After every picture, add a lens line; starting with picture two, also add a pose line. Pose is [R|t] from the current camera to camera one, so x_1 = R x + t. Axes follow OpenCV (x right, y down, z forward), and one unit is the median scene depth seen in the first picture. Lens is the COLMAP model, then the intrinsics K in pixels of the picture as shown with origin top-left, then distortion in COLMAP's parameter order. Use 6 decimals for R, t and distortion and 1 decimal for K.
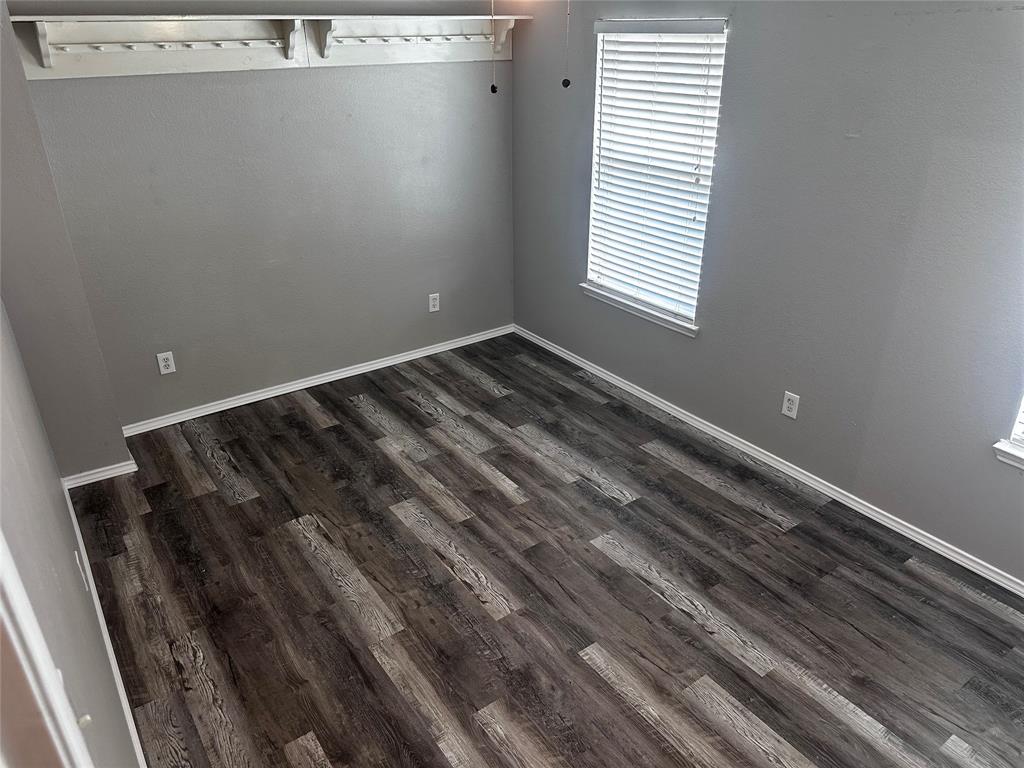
lens RADIAL K [[723.6, 0, 512.0], [0, 723.6, 384.0], [0, 0, 1]] dist [0.112626, -0.167523]
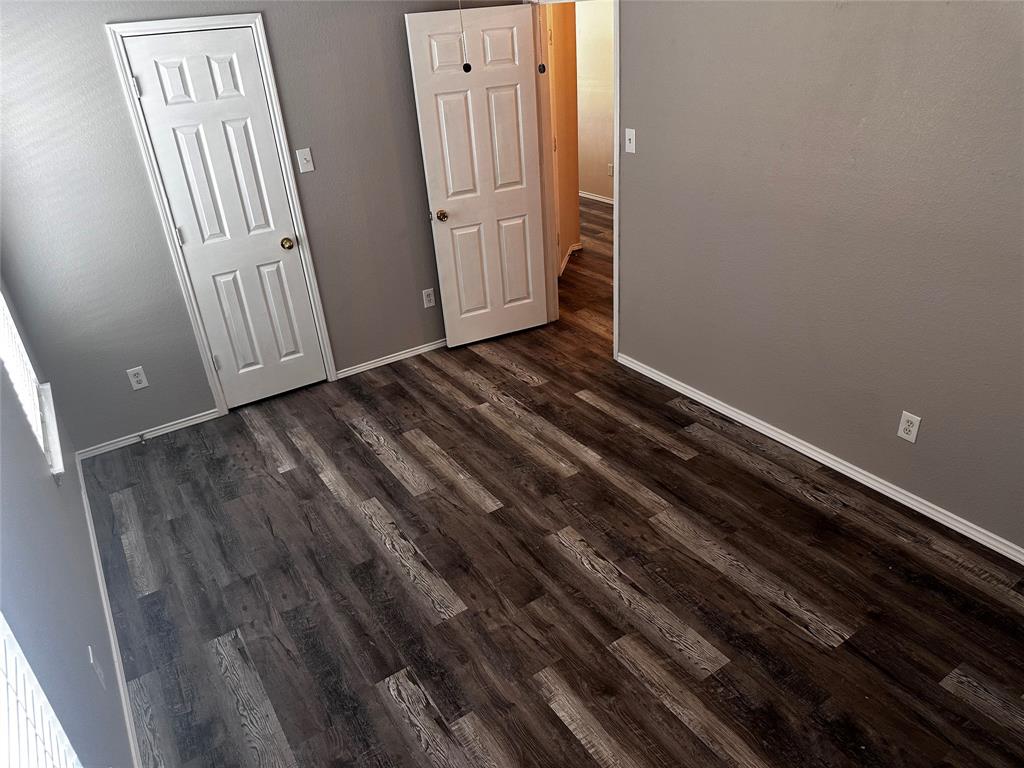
lens RADIAL K [[723.6, 0, 512.0], [0, 723.6, 384.0], [0, 0, 1]] dist [0.112626, -0.167523]
pose [[-0.995836, 0.049386, 0.076623, -0.028071], [0.090941, 0.596362, 0.797547, -0.683343], [-0.006307, 0.801195, -0.598370, 1.410130]]
